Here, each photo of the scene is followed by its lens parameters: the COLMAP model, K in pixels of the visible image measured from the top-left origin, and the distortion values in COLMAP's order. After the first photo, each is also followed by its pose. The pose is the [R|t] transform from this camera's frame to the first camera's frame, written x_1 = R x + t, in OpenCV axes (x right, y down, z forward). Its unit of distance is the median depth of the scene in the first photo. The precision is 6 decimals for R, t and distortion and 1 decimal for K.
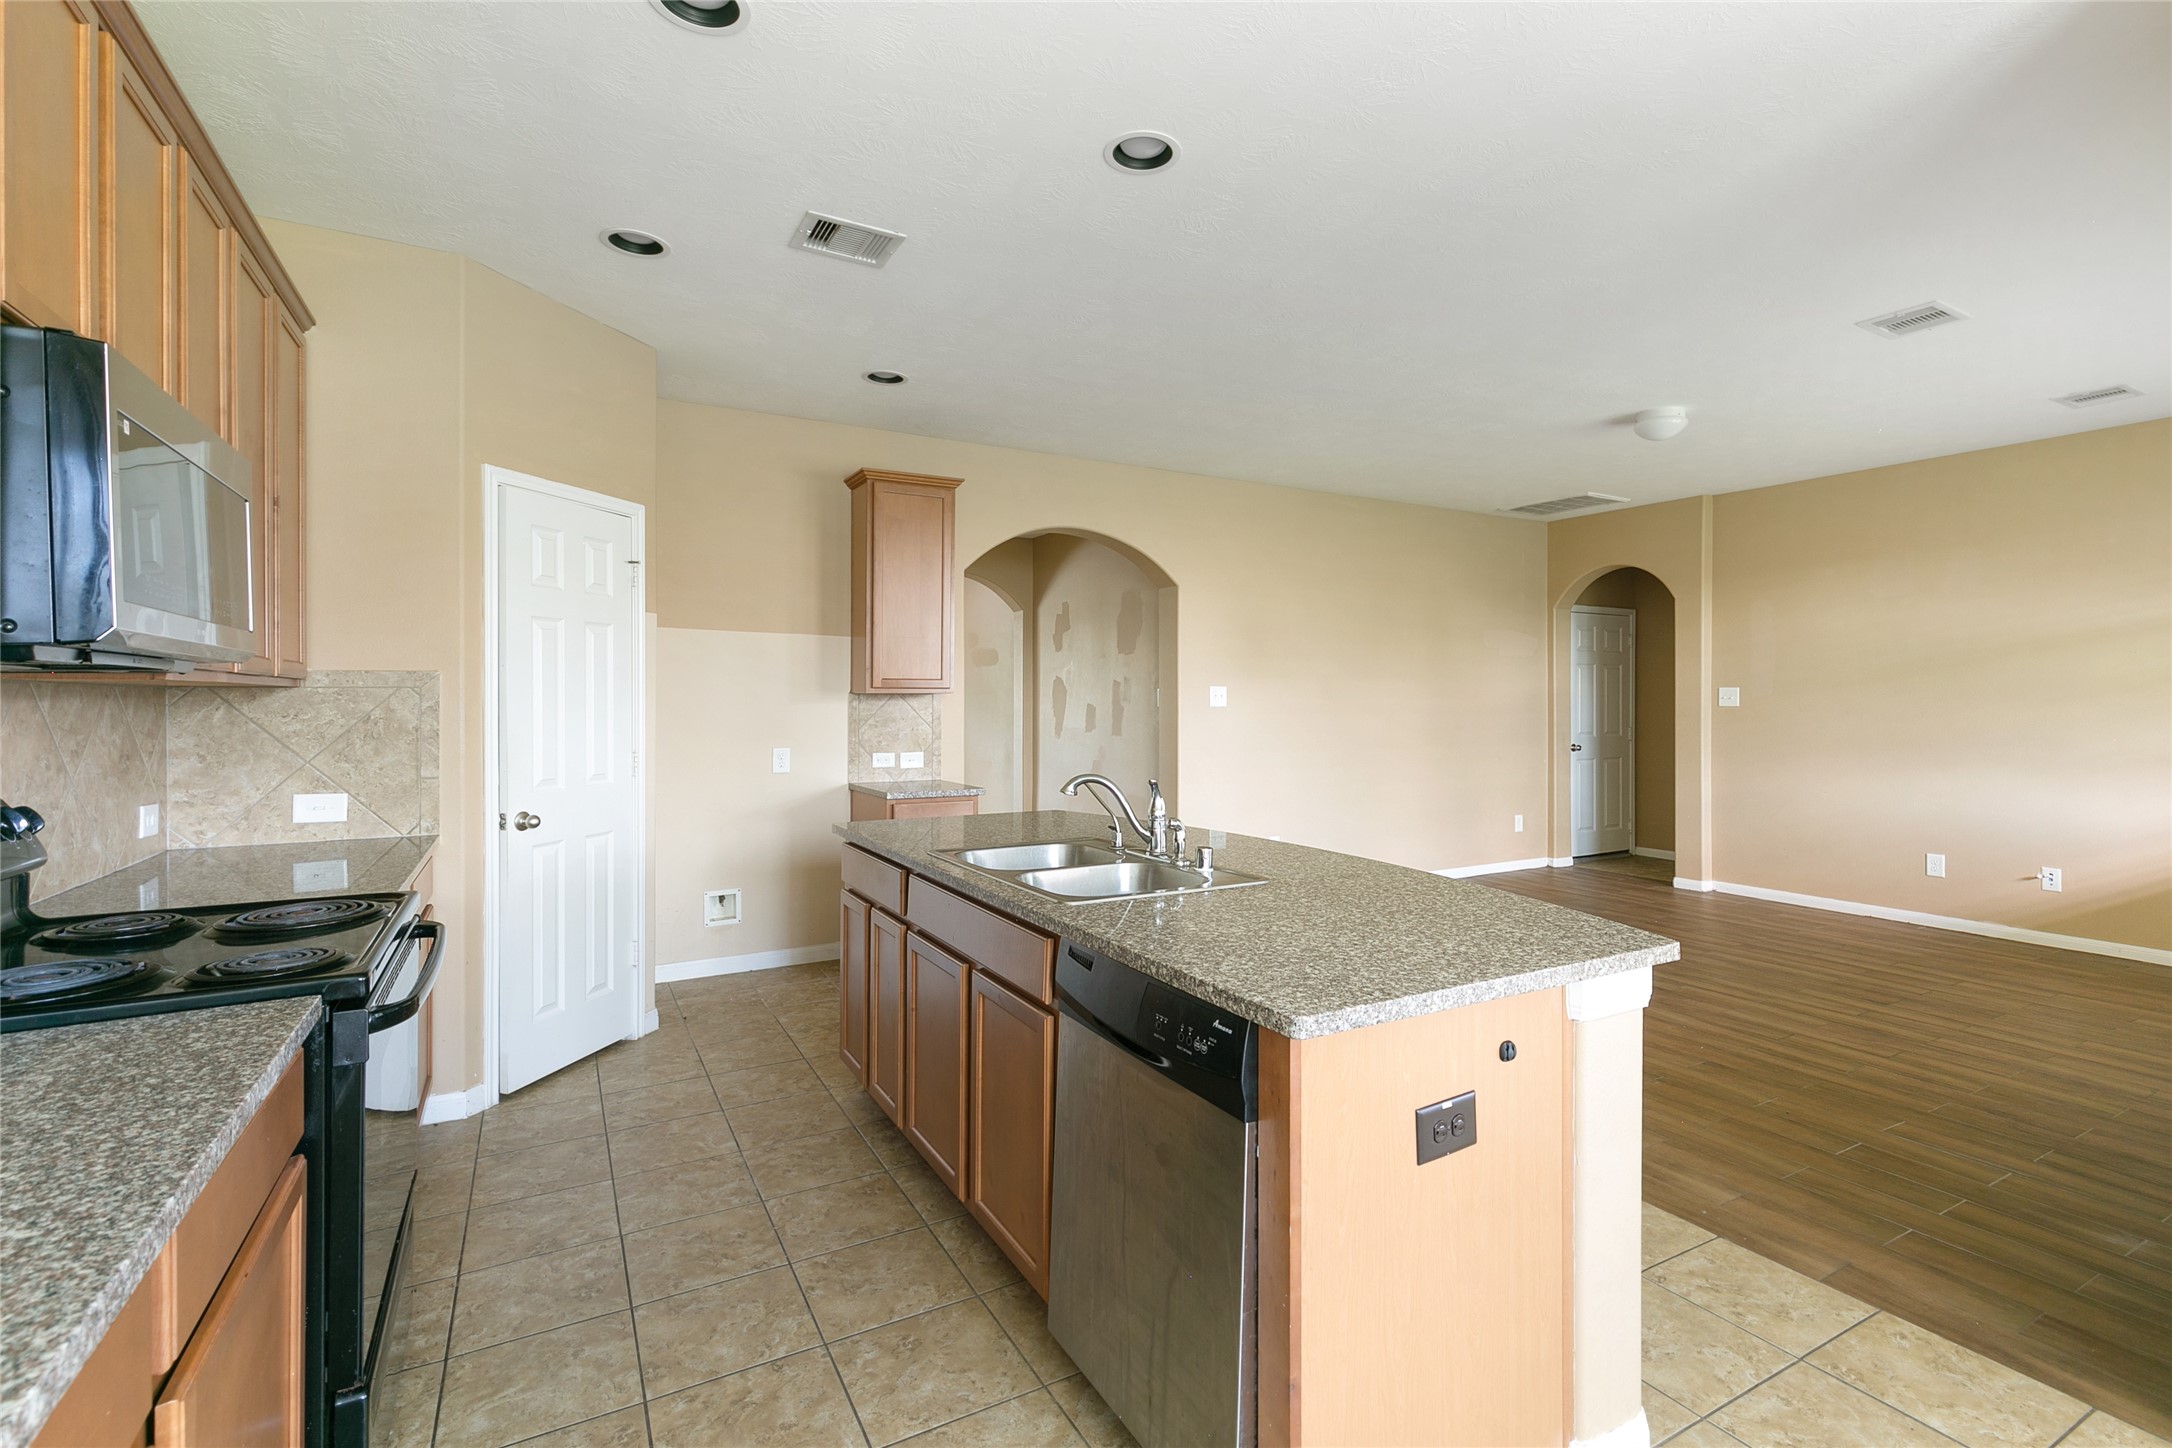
lens RADIAL K [[987.1, 0, 1079.3], [0, 987.1, 703.7], [0, 0, 1]] dist [0.003265, -0.000662]
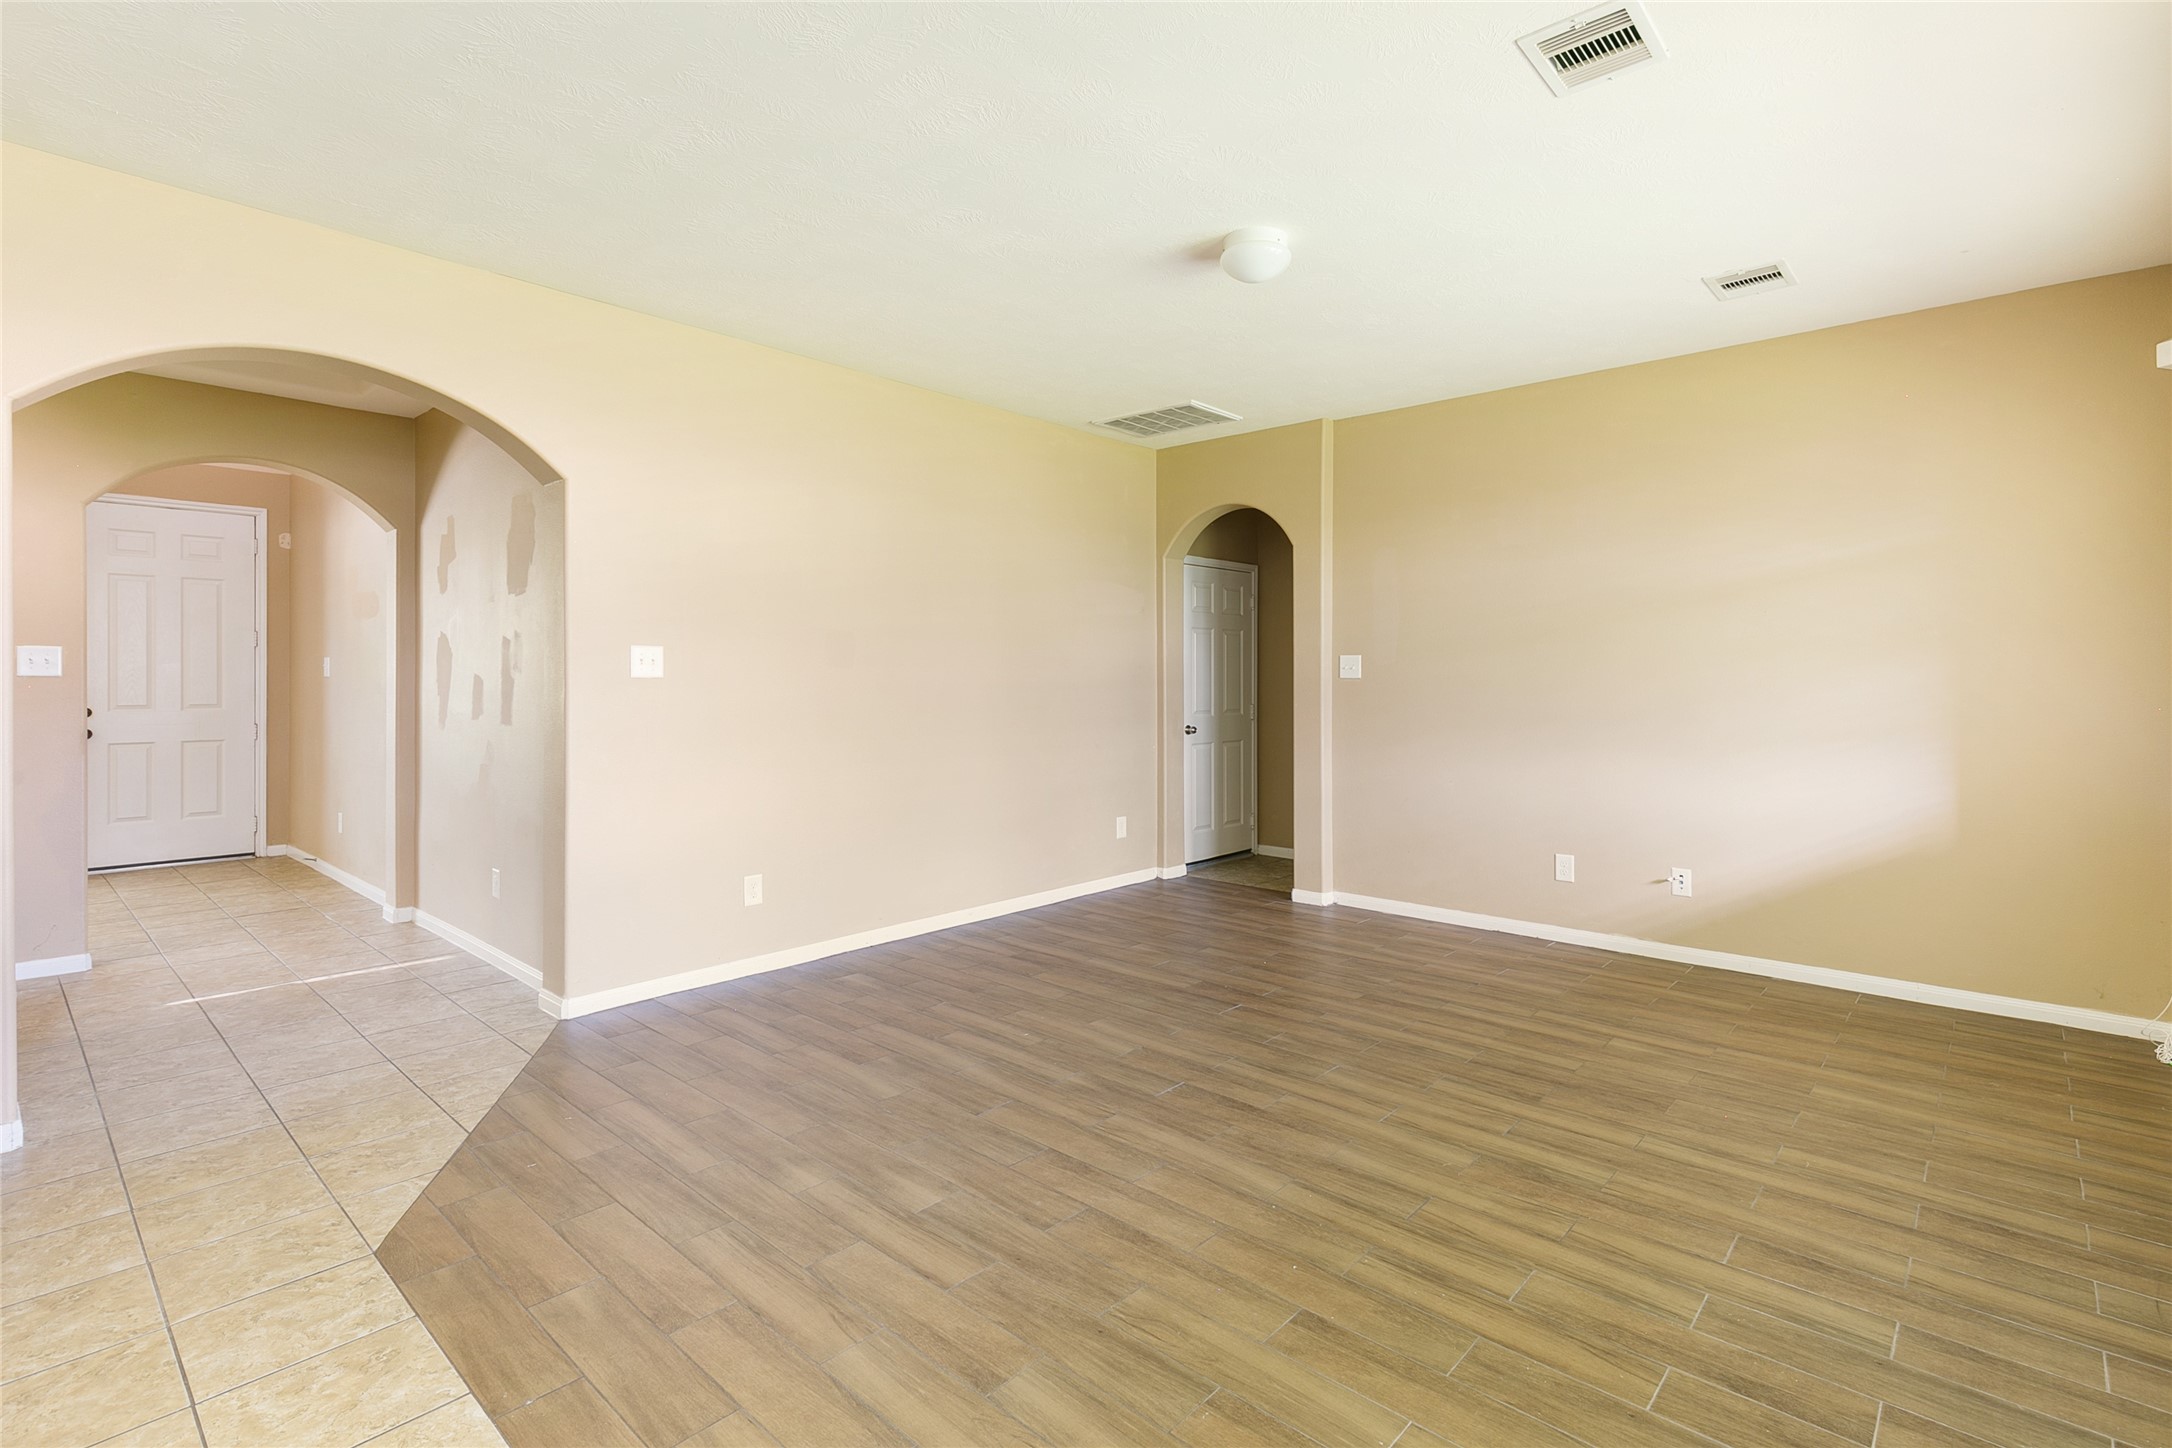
lens RADIAL K [[1019.5, 0, 1095.1], [0, 1019.5, 679.6], [0, 0, 1]] dist [0.013483, -0.000658]
pose [[0.947127, -0.000592, 0.320859, 0.363567], [0.001441, 0.999996, -0.002409, 0.011667], [-0.320856, 0.002744, 0.947124, 0.523277]]
